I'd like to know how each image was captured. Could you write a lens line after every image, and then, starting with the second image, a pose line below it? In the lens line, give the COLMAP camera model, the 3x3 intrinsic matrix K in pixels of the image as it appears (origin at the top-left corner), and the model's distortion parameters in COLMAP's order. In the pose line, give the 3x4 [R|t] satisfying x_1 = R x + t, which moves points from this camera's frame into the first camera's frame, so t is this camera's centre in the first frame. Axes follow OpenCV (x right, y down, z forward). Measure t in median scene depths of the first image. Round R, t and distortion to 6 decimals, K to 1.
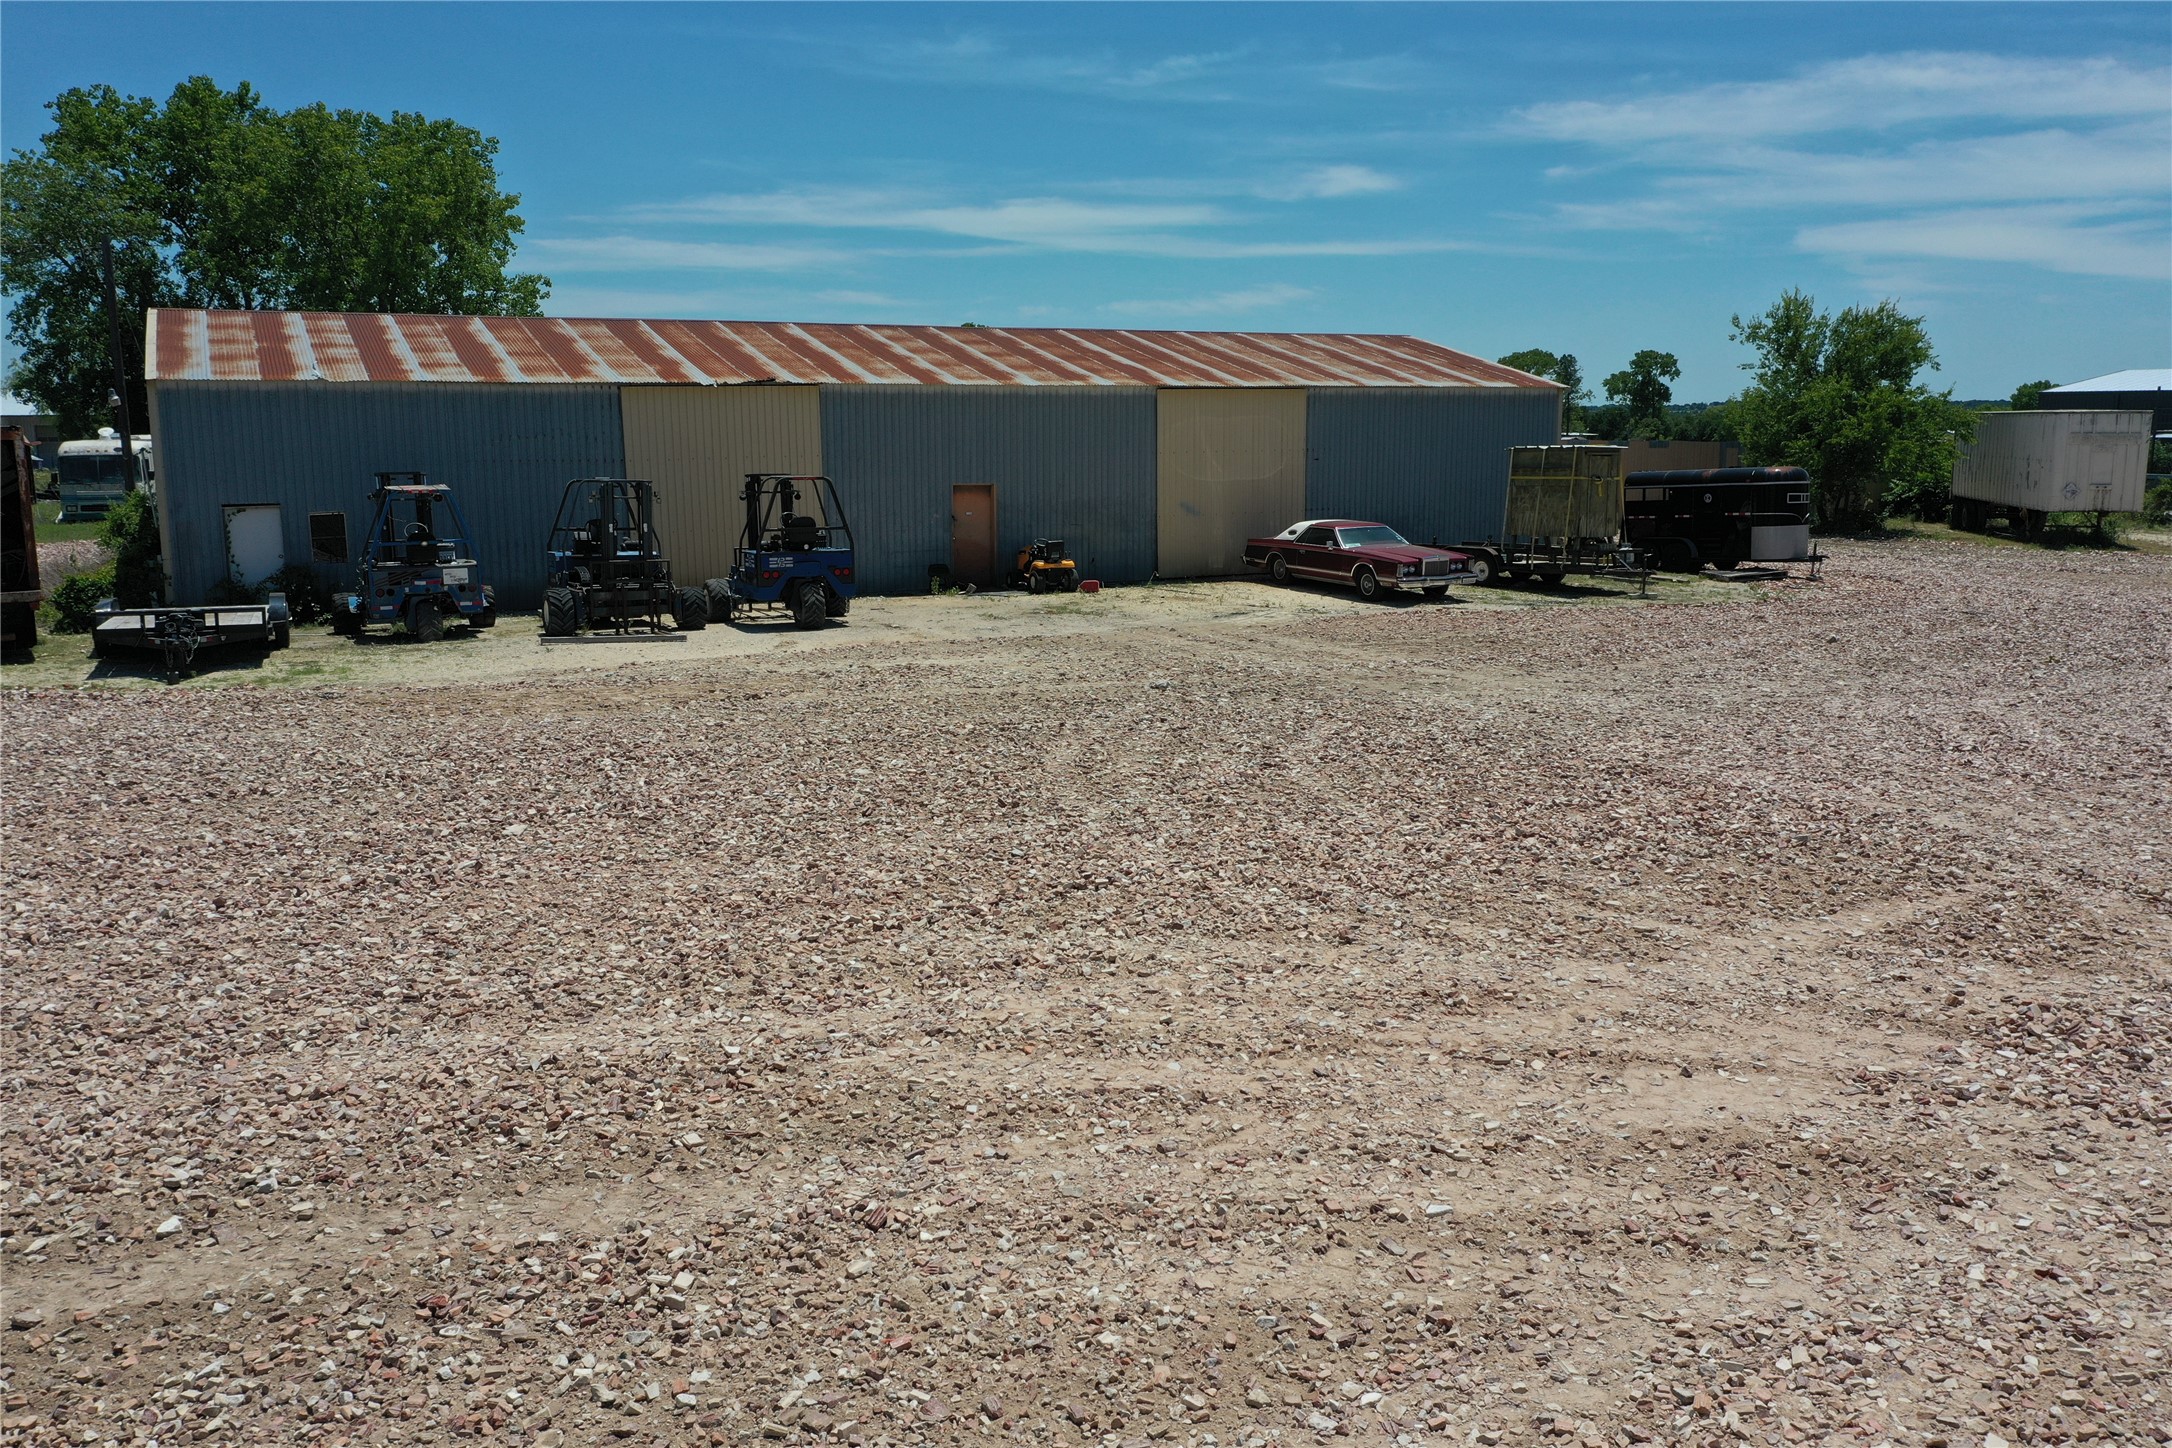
lens RADIAL K [[1703.8, 0, 1078.8], [0, 1703.8, 743.1], [0, 0, 1]] dist [0.003805, -0.000836]
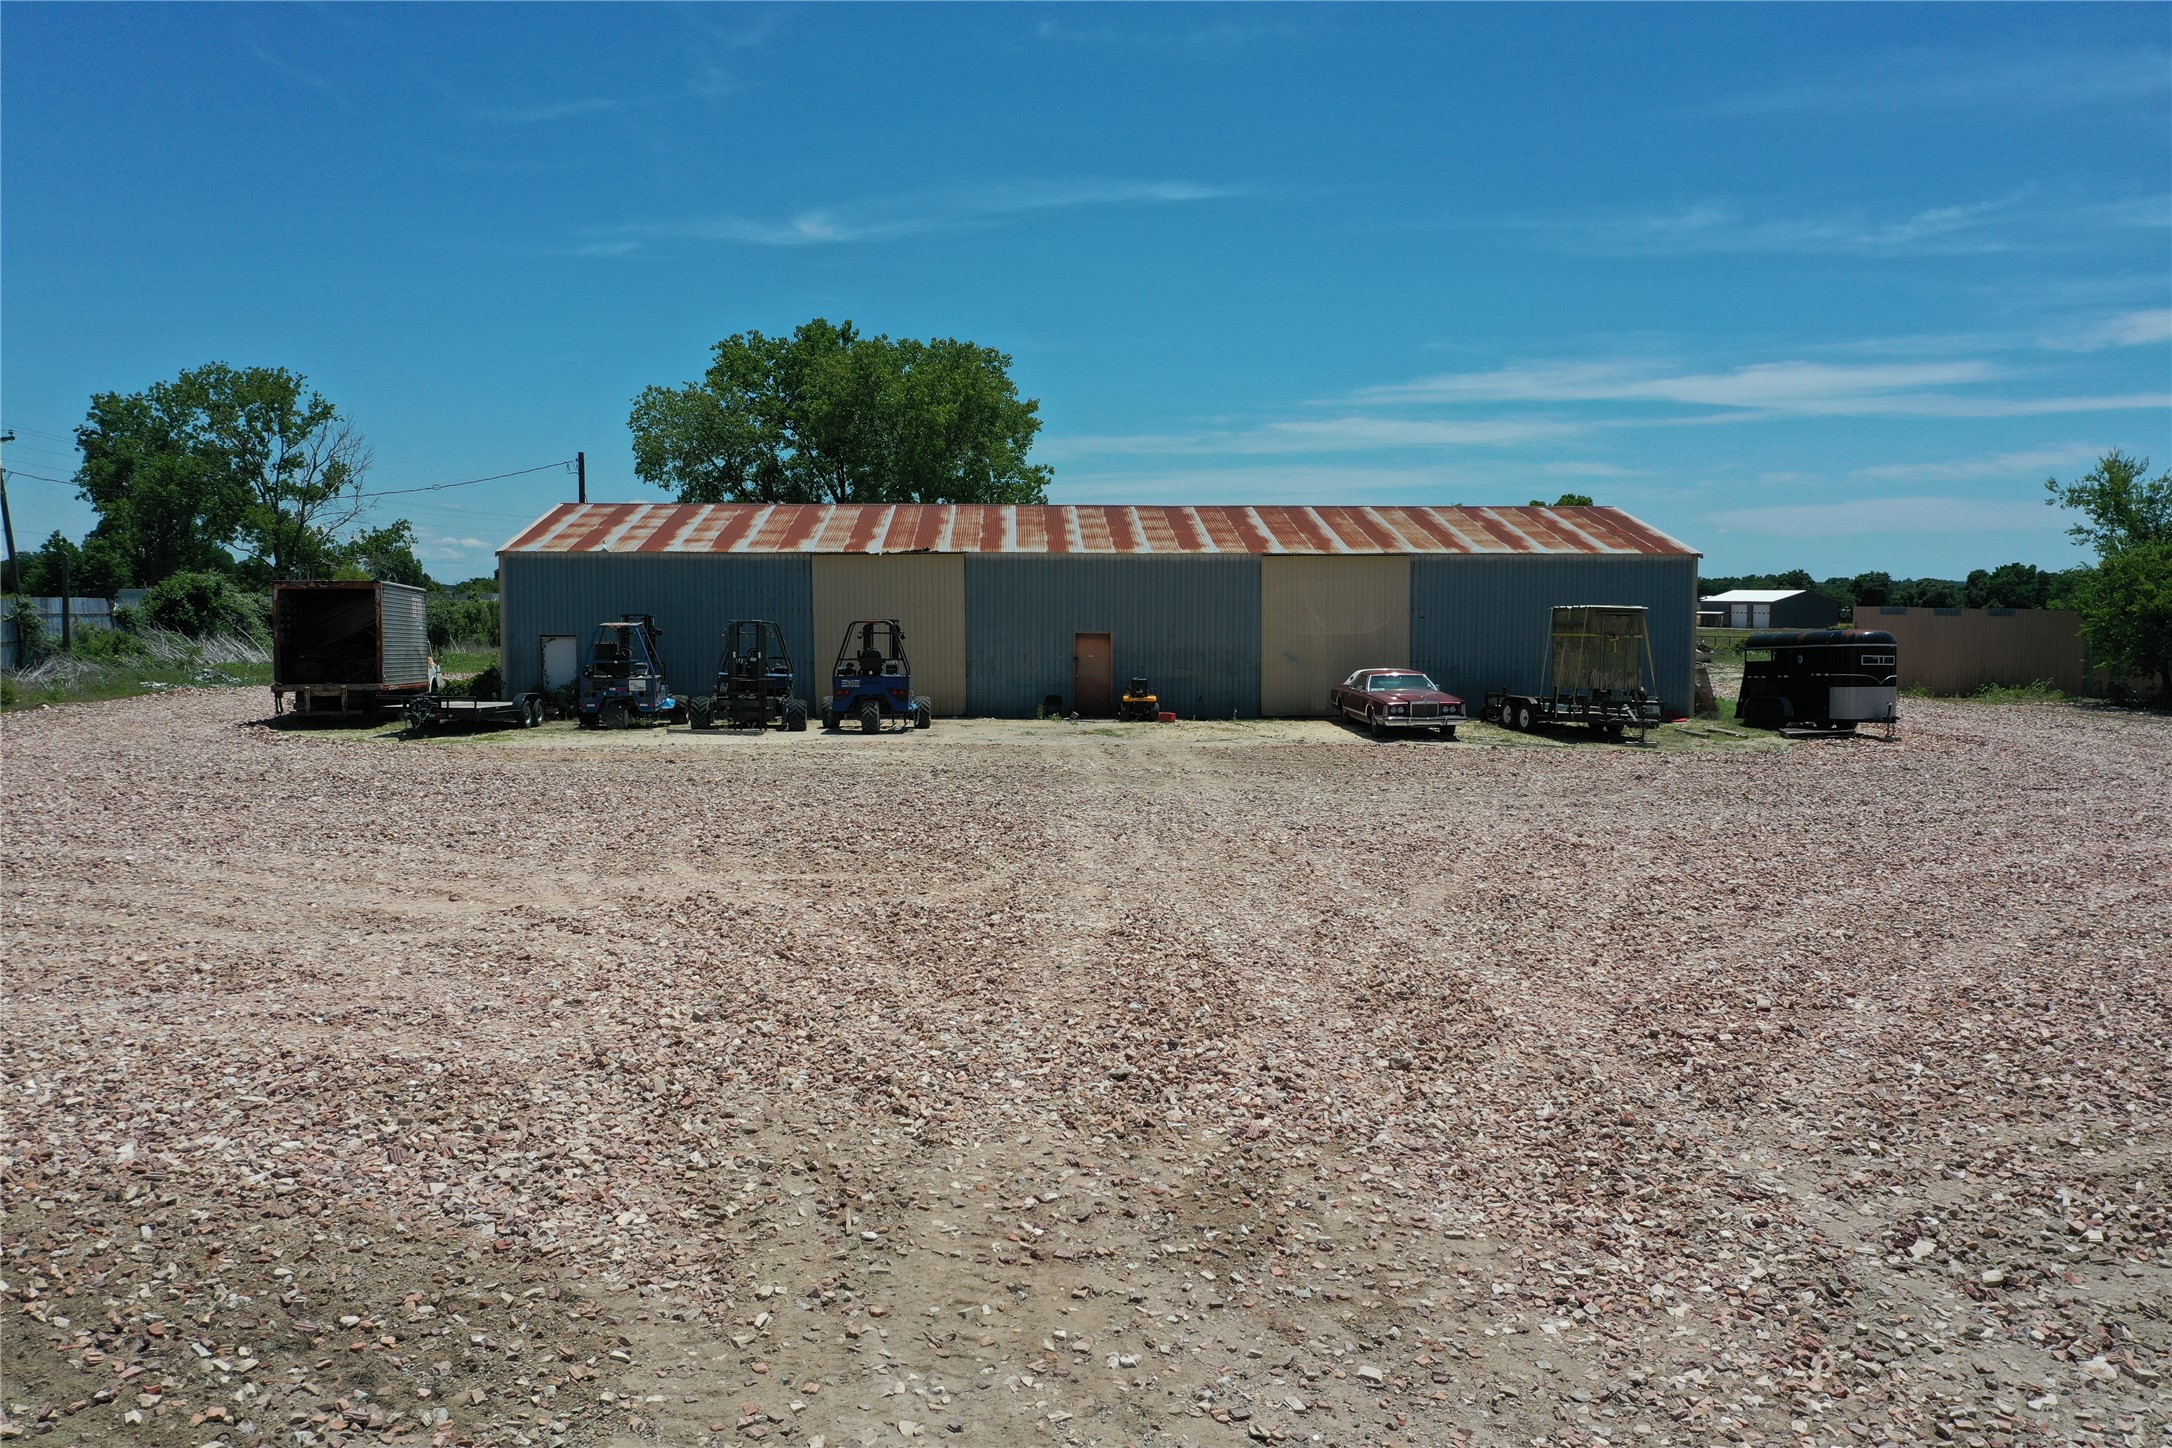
lens RADIAL K [[1703.8, 0, 1089.2], [0, 1703.8, 735.2], [0, 0, 1]] dist [0.003805, -0.000836]
pose [[0.917934, 0.038684, -0.394843, 0.273422], [-0.078918, 0.993150, -0.086168, 0.018220], [0.388805, 0.110257, 0.914699, -0.077470]]
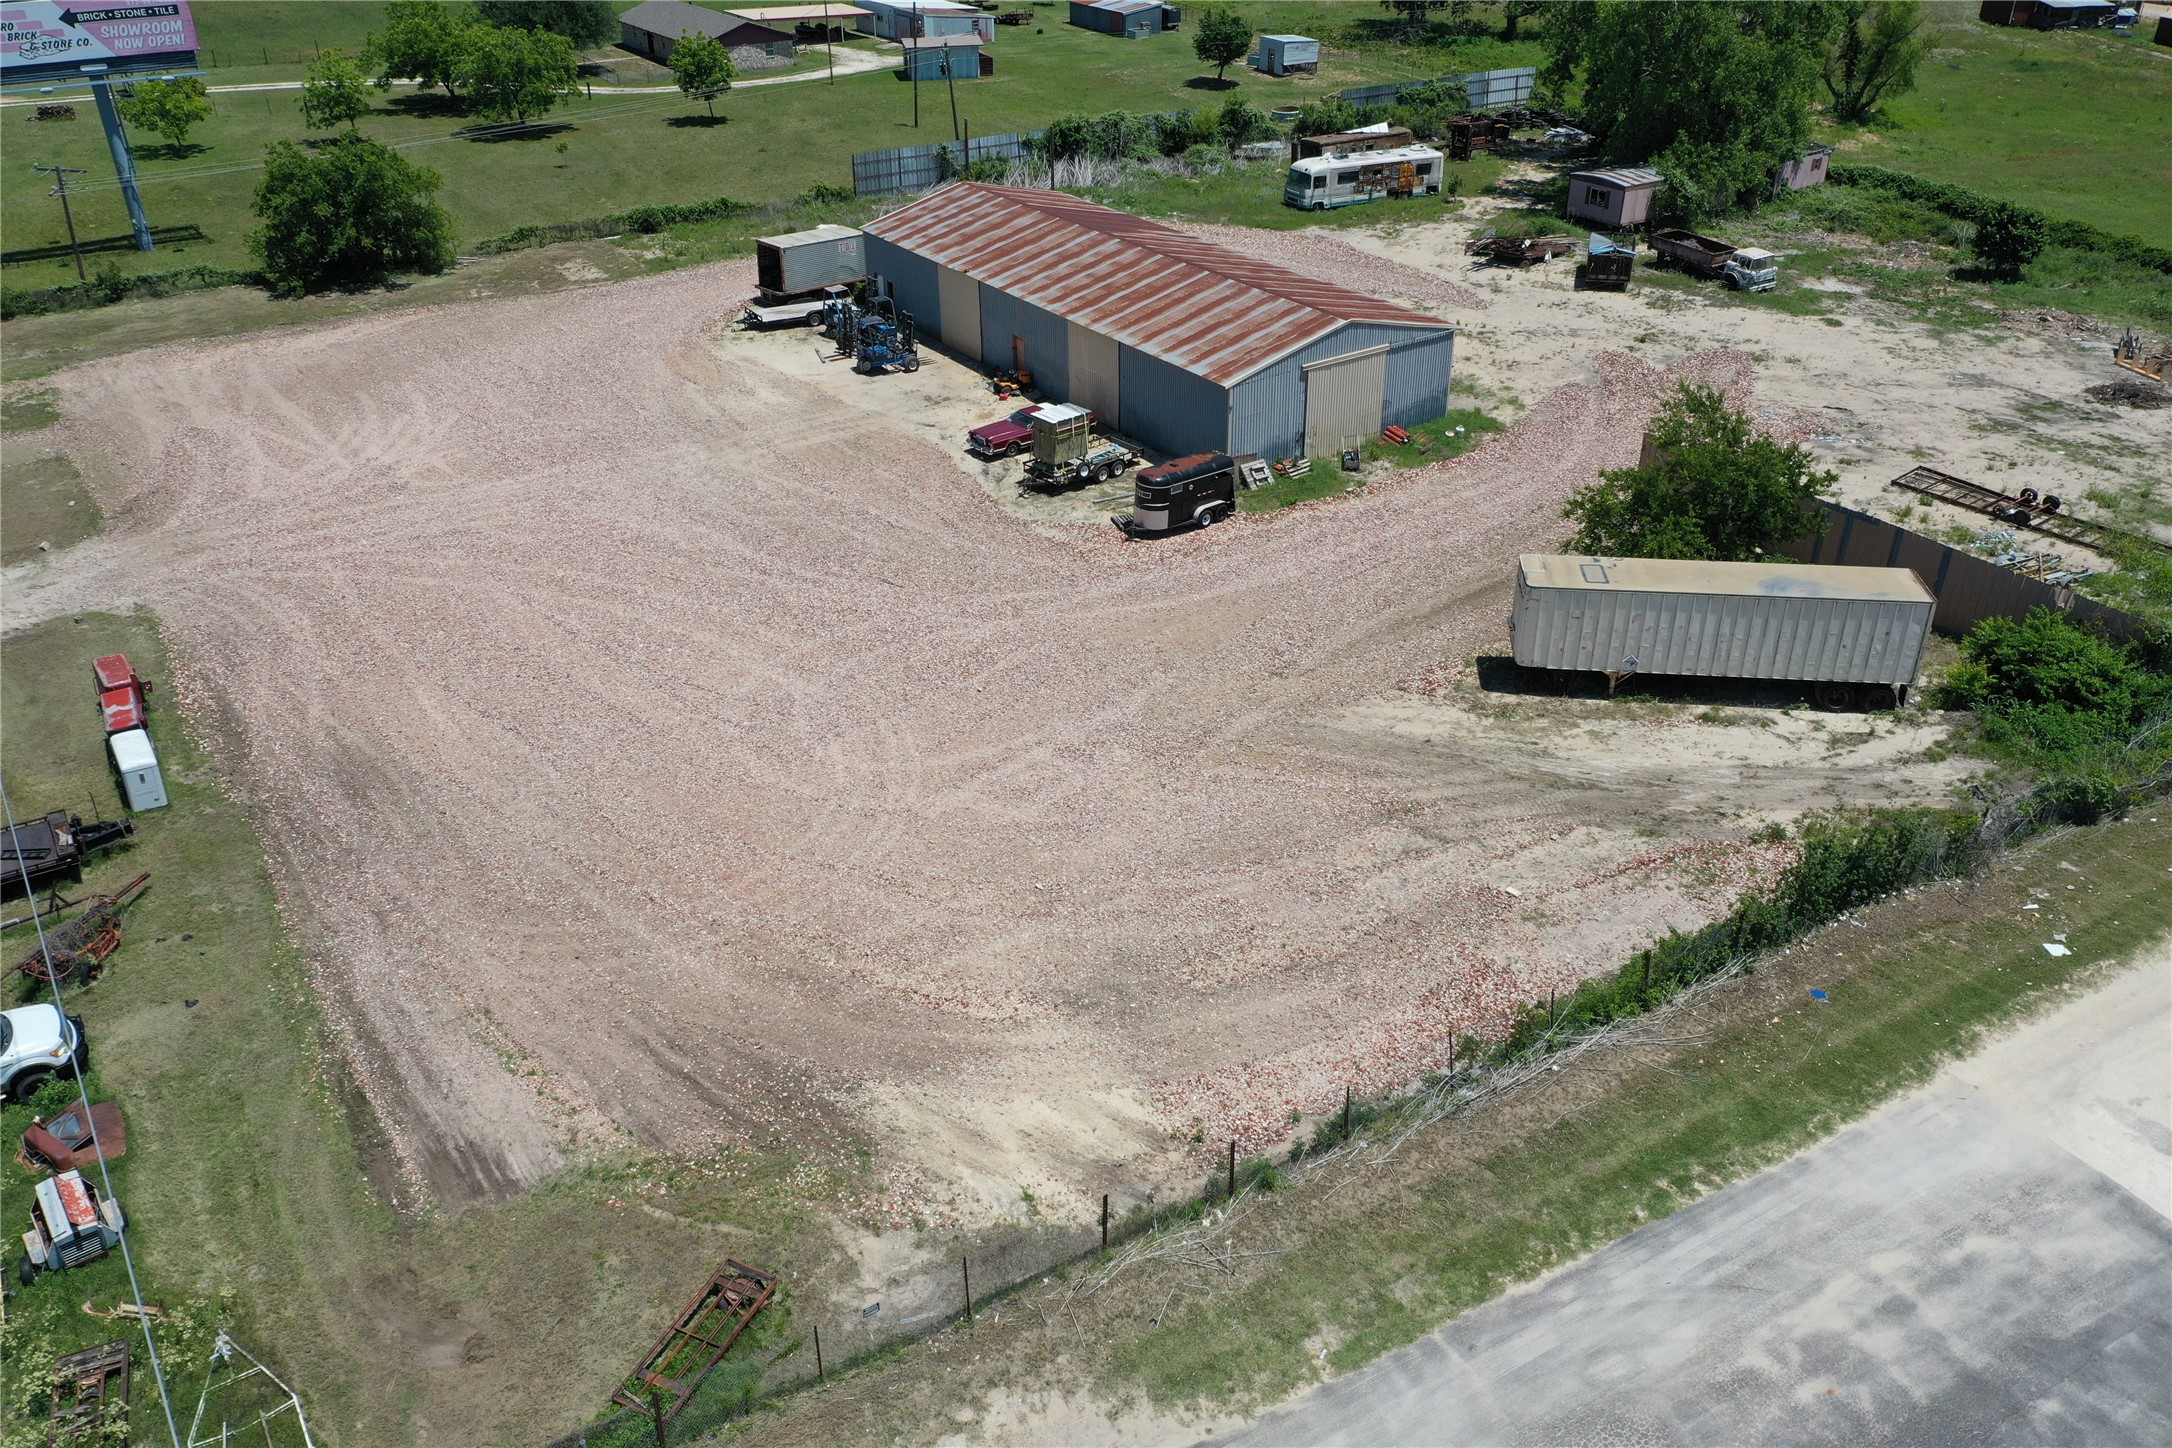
lens RADIAL K [[1703.8, 0, 1081.9], [0, 1703.8, 723.1], [0, 0, 1]] dist [0.003805, -0.000836]
pose [[0.142631, 0.499413, -0.854543, 1.358633], [-0.178025, 0.862234, 0.474193, -0.507561], [0.973634, 0.084496, 0.211889, 0.419124]]
